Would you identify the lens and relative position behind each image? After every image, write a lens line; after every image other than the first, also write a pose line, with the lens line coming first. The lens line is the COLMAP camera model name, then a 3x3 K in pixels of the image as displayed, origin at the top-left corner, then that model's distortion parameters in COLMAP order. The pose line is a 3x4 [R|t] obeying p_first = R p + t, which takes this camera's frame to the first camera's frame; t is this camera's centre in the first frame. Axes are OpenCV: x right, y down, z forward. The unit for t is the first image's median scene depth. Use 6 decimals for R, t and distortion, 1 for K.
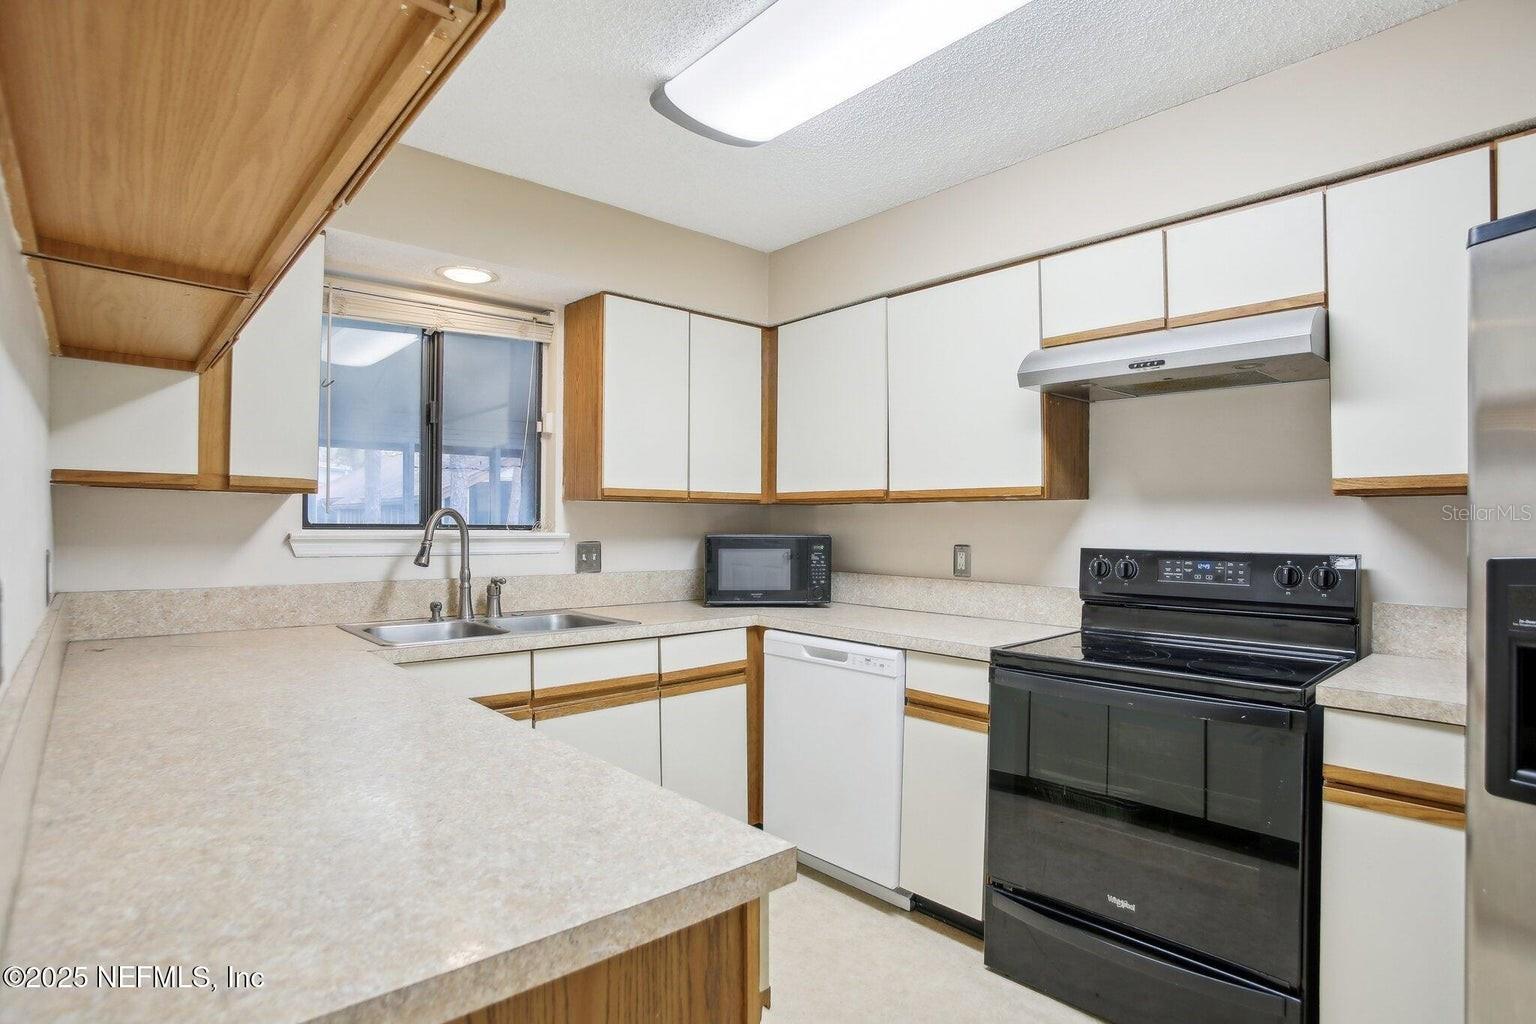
lens RADIAL K [[759.6, 0, 771.7], [0, 759.6, 507.2], [0, 0, 1]] dist [-0.065471, 0.025051]
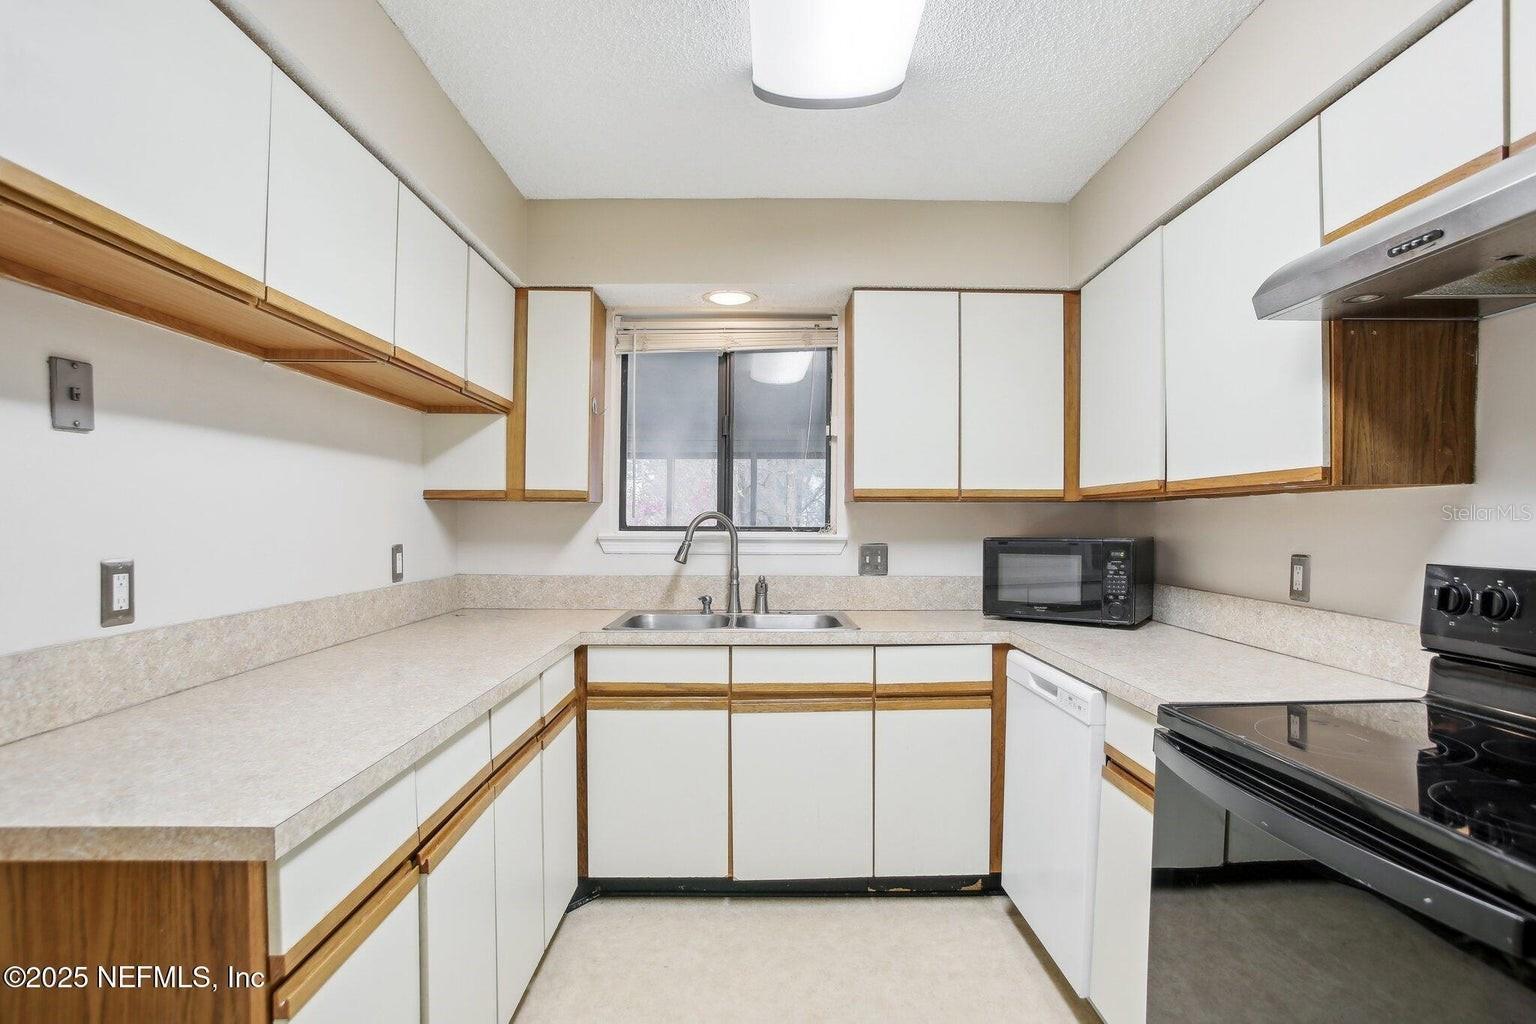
lens RADIAL K [[769.2, 0, 768.0], [0, 769.2, 512.0], [0, 0, 1]] dist [-0.059111, 0.024861]
pose [[0.769604, -0.013166, -0.638386, 0.338127], [0.015756, 0.999875, -0.001627, 0.004431], [0.638327, -0.008806, 0.769715, 0.170217]]
